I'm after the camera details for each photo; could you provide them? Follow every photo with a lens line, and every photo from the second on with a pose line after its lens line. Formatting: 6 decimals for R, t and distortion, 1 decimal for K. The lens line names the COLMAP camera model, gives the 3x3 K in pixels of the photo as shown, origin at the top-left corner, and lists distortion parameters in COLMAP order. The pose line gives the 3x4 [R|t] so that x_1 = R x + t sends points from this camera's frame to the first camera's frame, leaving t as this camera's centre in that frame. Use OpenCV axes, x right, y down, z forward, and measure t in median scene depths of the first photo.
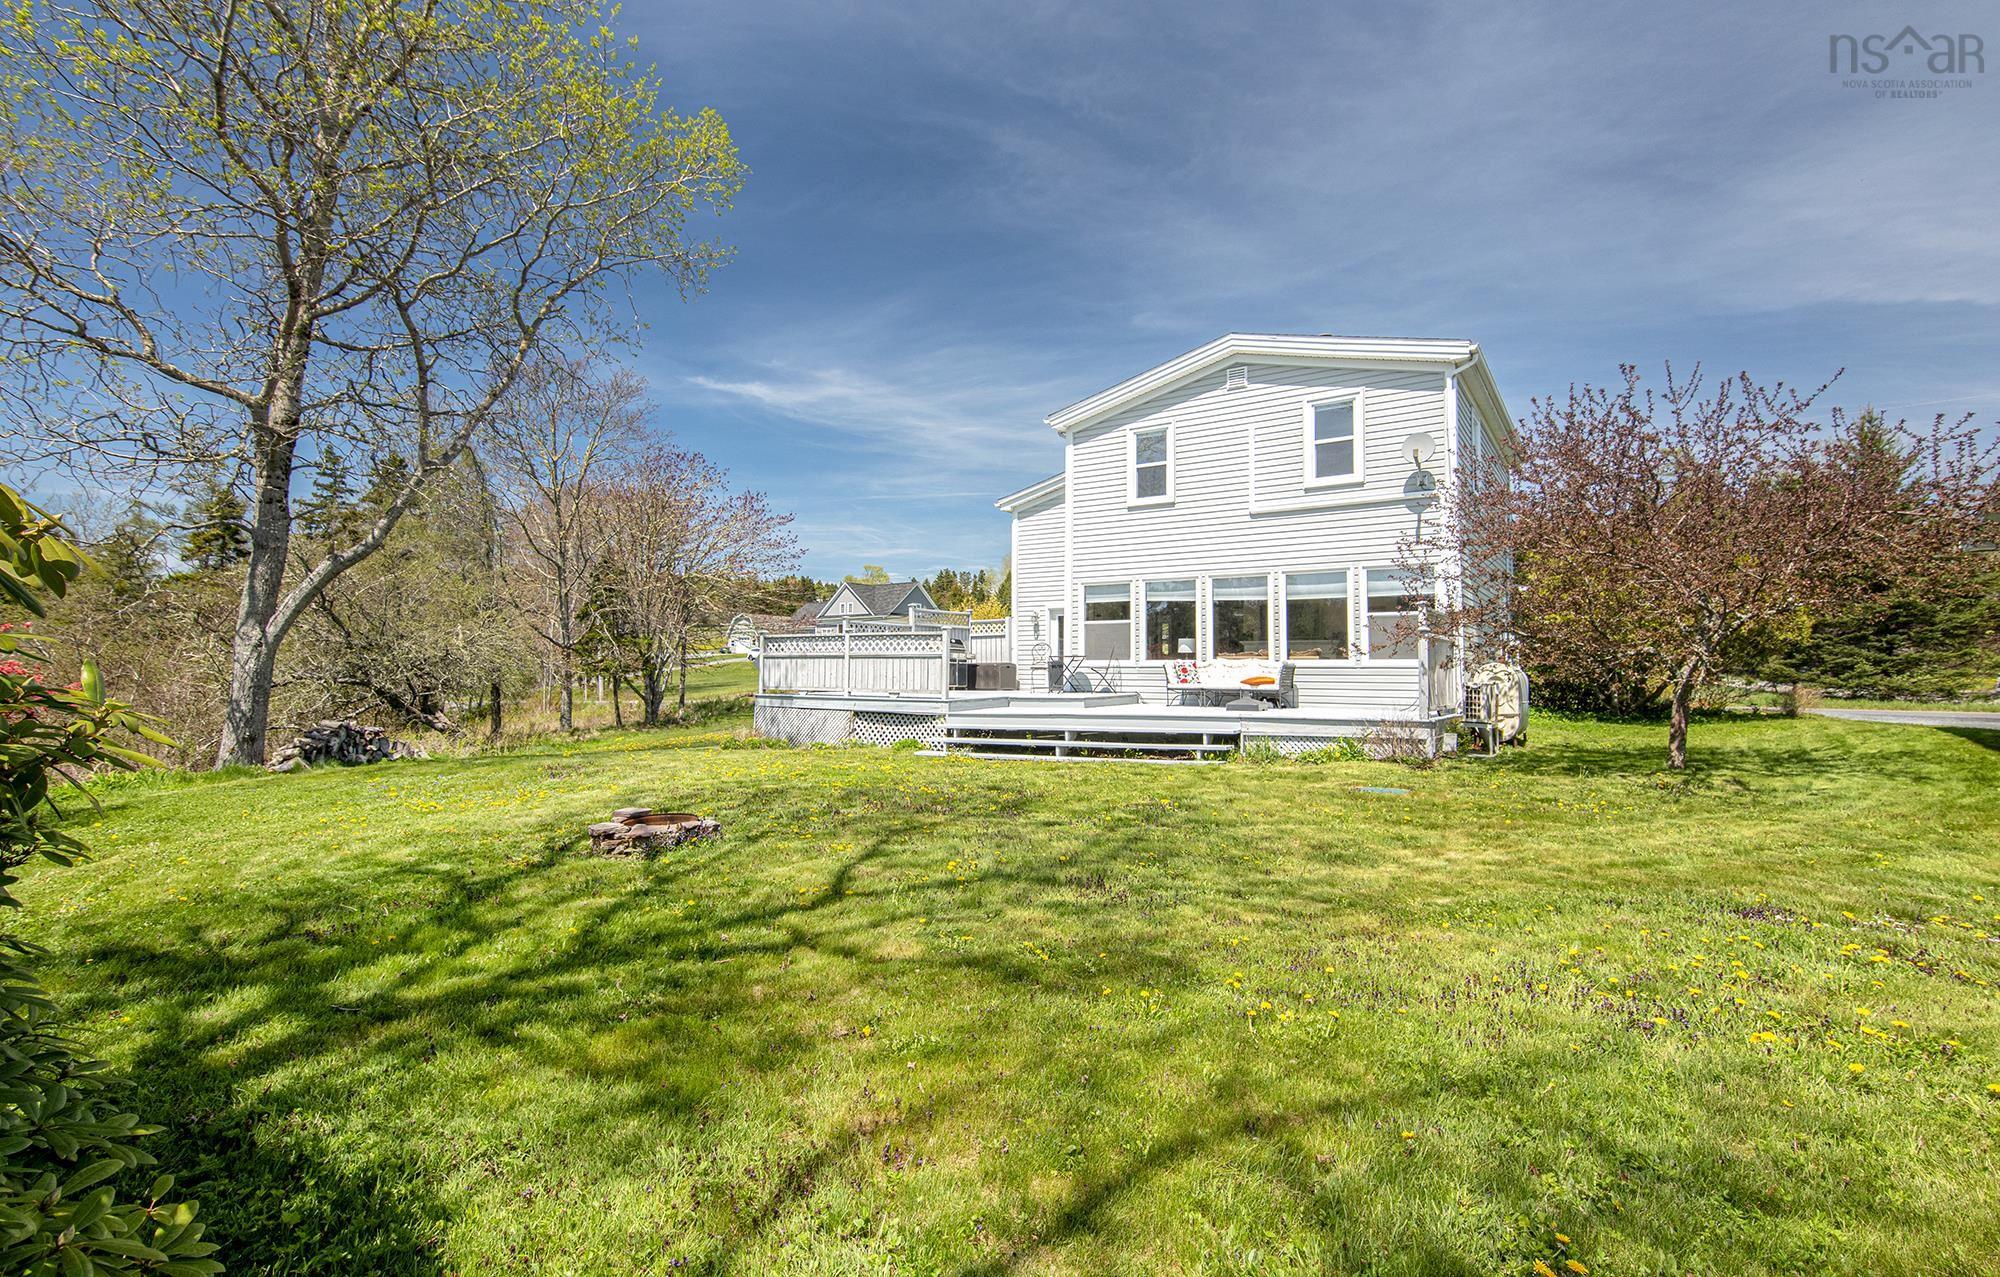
lens RADIAL K [[835.8, 0, 1012.0], [0, 835.8, 639.0], [0, 0, 1]] dist [-0.000054, 0.000017]
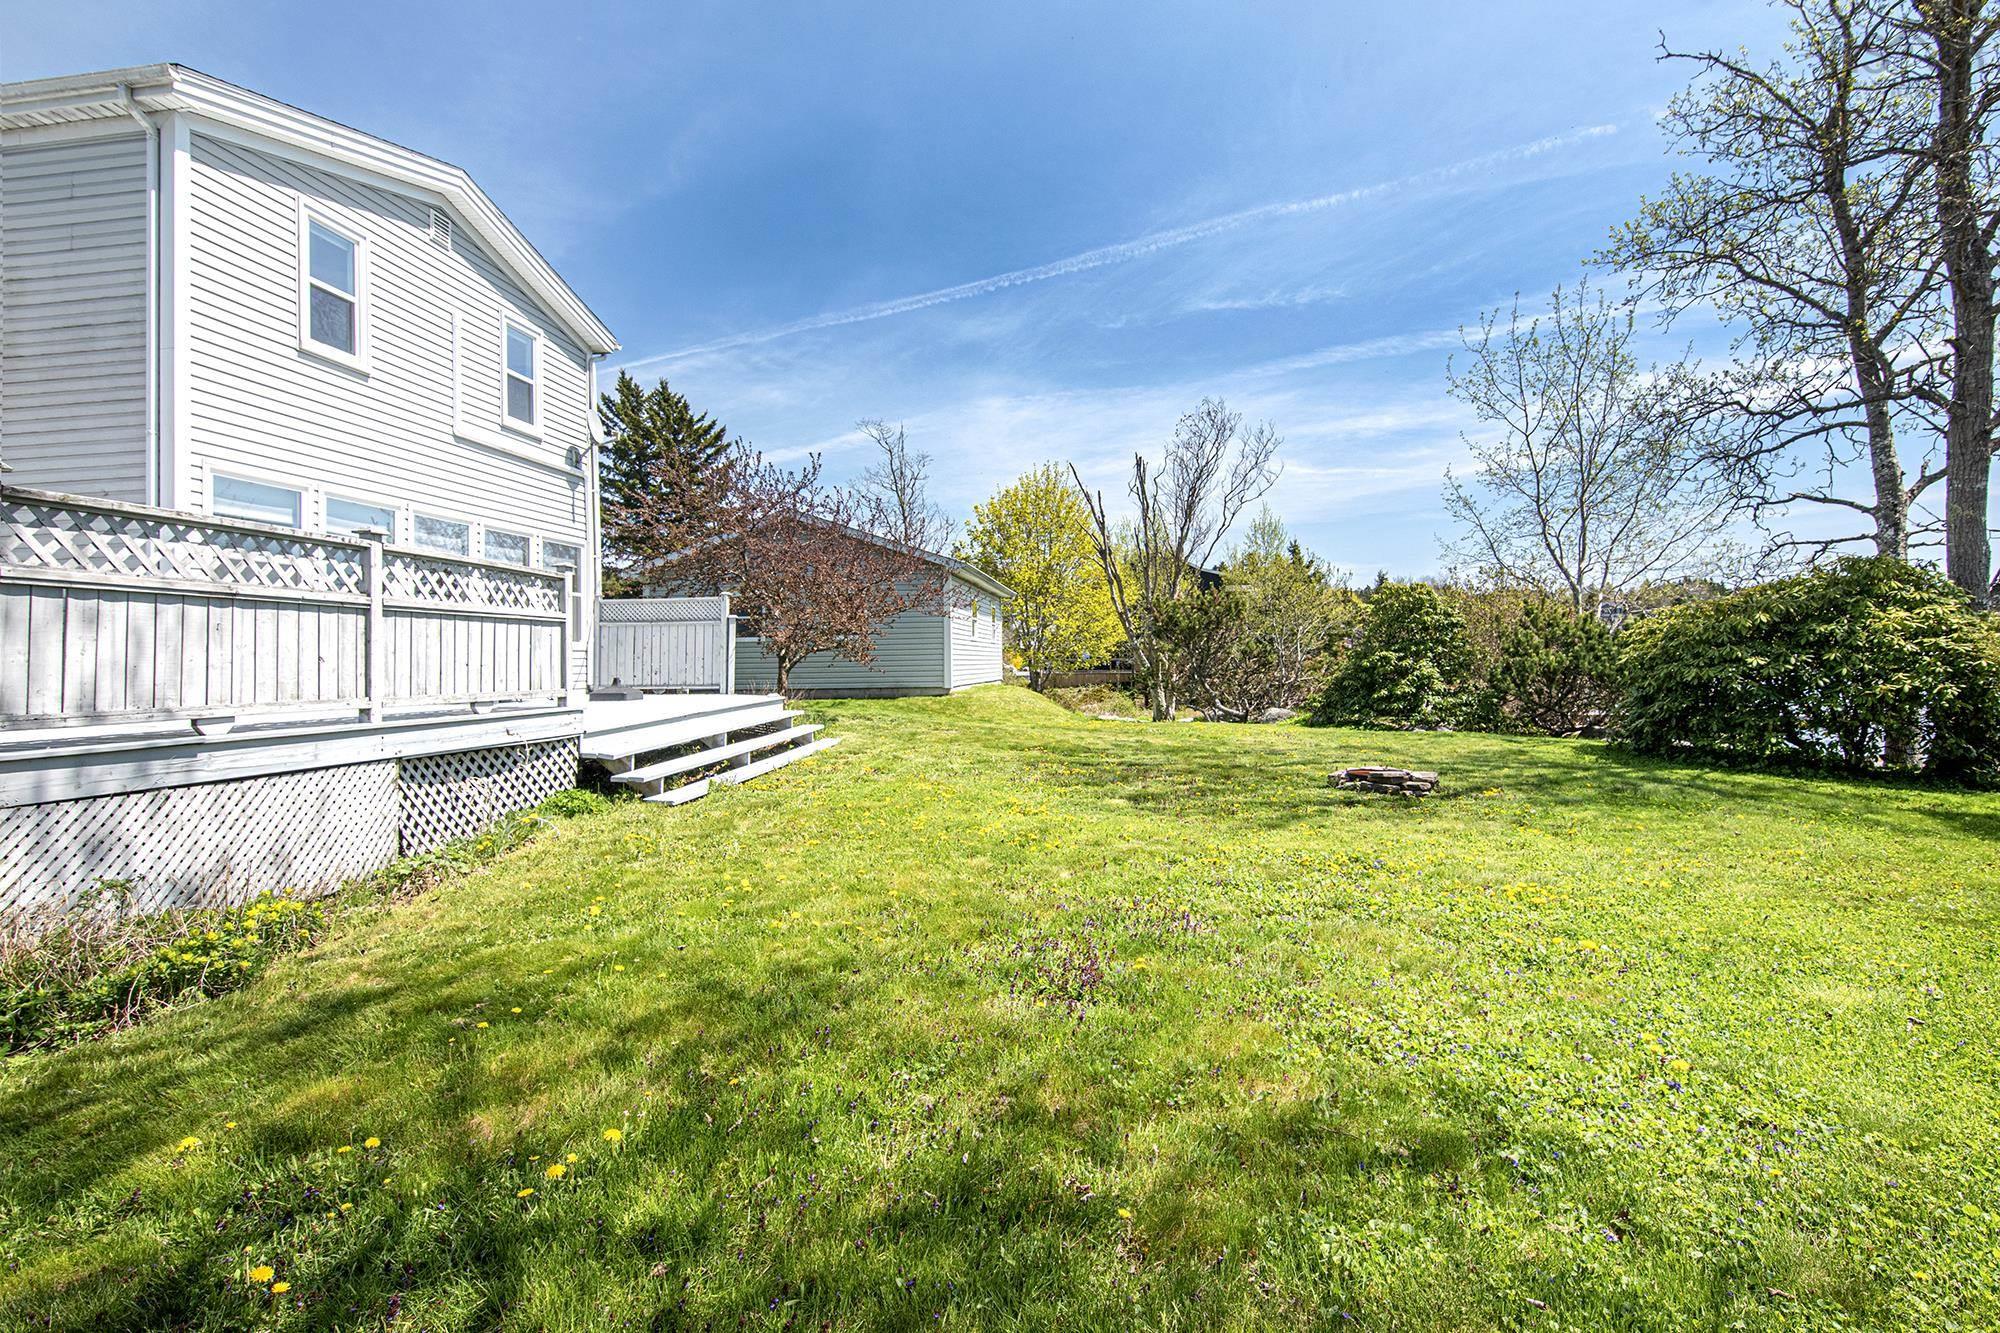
lens RADIAL K [[999.0, 0, 997.3], [0, 999.0, 675.7], [0, 0, 1]] dist [-0.013627, -0.003078]
pose [[-0.409644, -0.014570, 0.912129, -0.686885], [-0.030981, 0.999518, 0.002052, 0.039781], [-0.911719, -0.027418, -0.409898, 0.931866]]
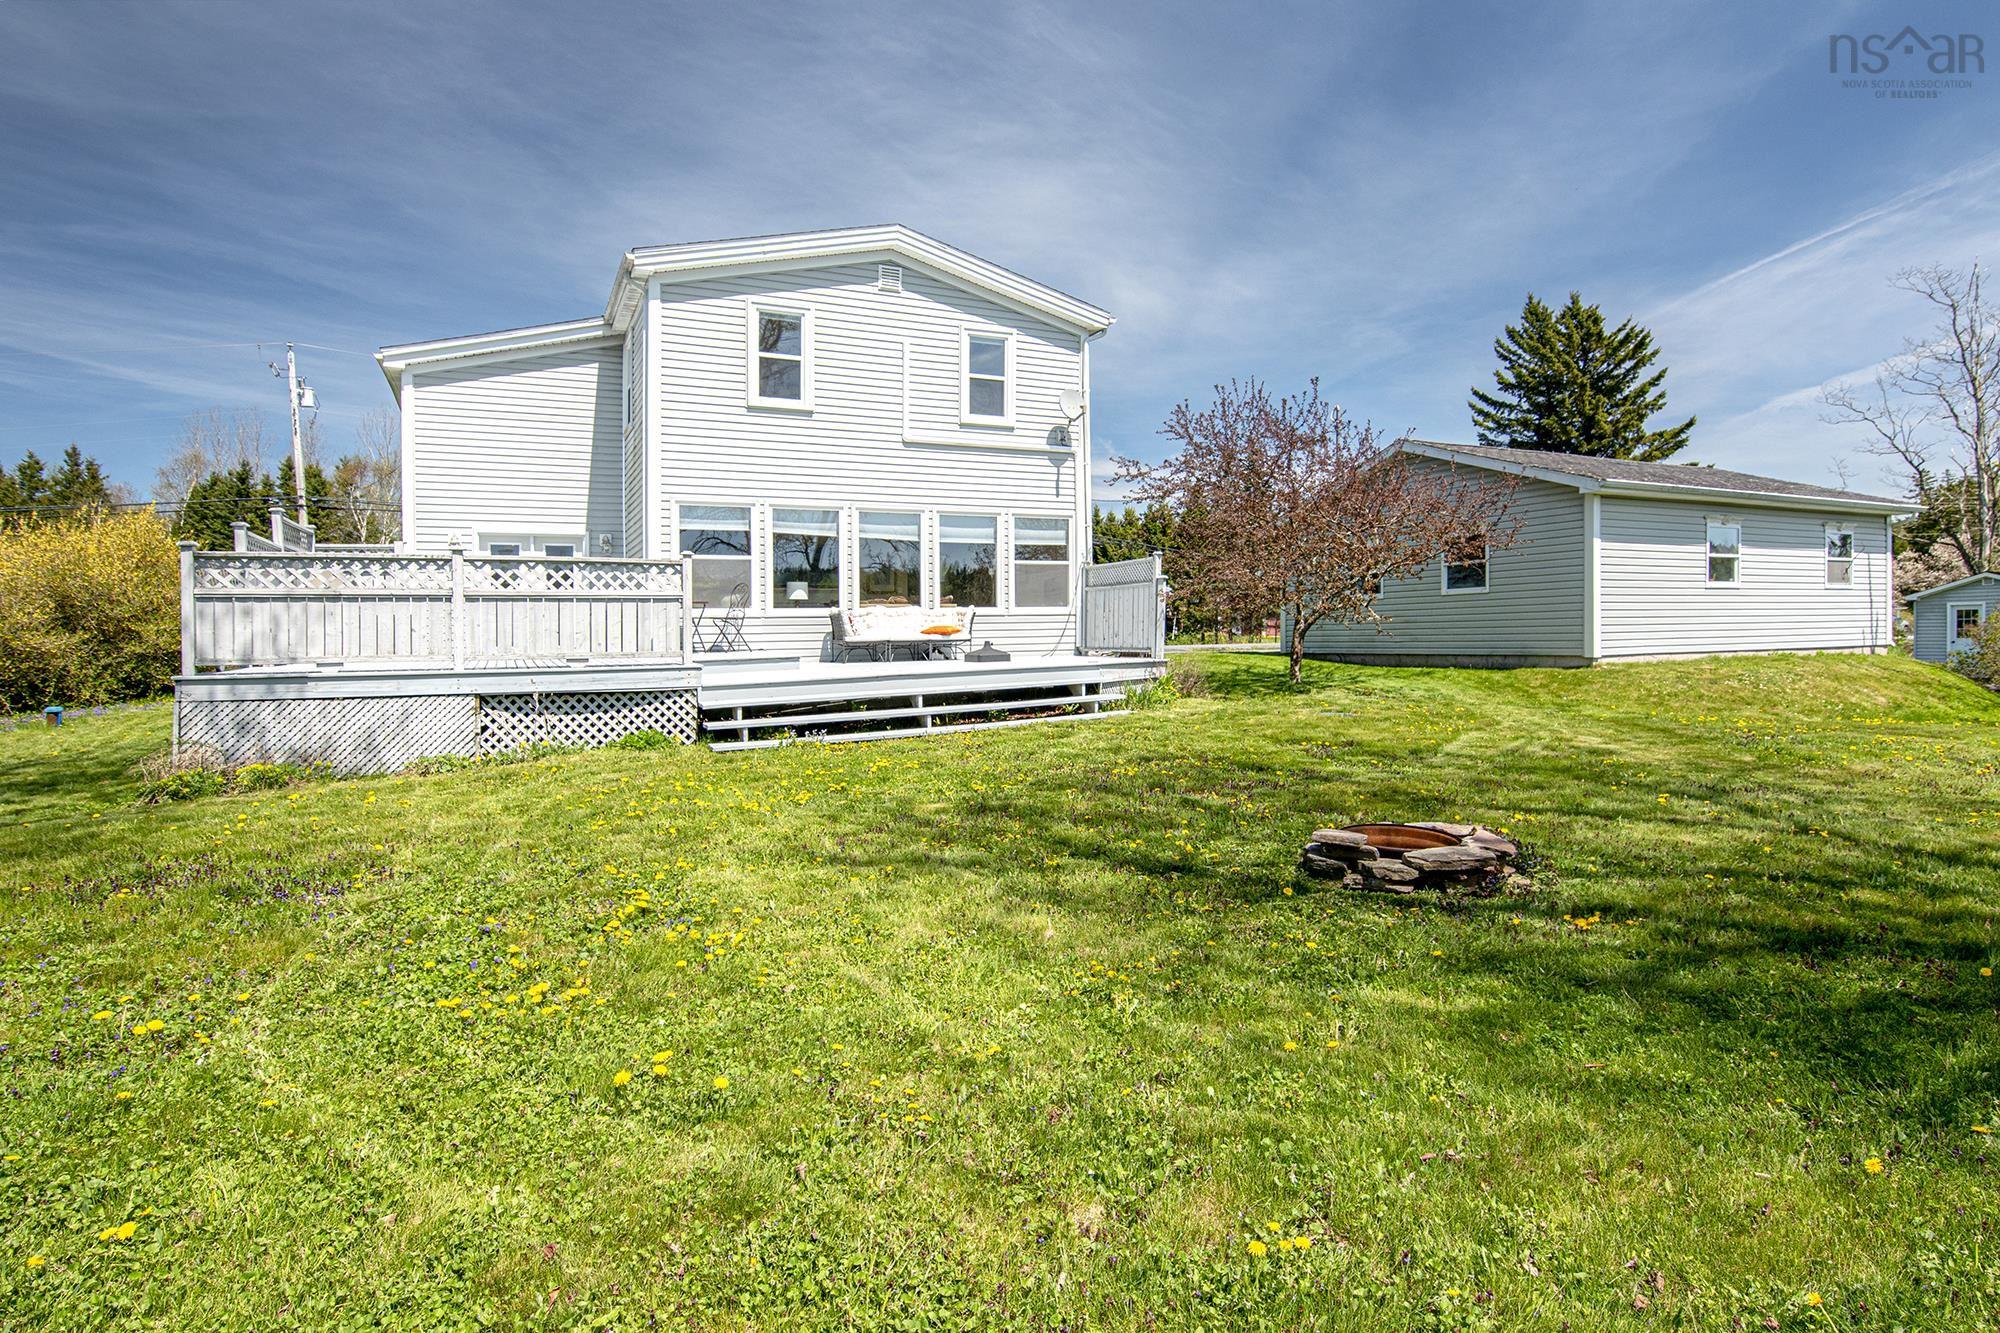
lens RADIAL K [[999.0, 0, 987.4], [0, 999.0, 648.4], [0, 0, 1]] dist [-0.013627, -0.003078]
pose [[0.564490, -0.029174, 0.824924, -0.542122], [-0.021830, 0.998498, 0.050251, 0.012897], [-0.825151, -0.046375, 0.563005, 0.332970]]
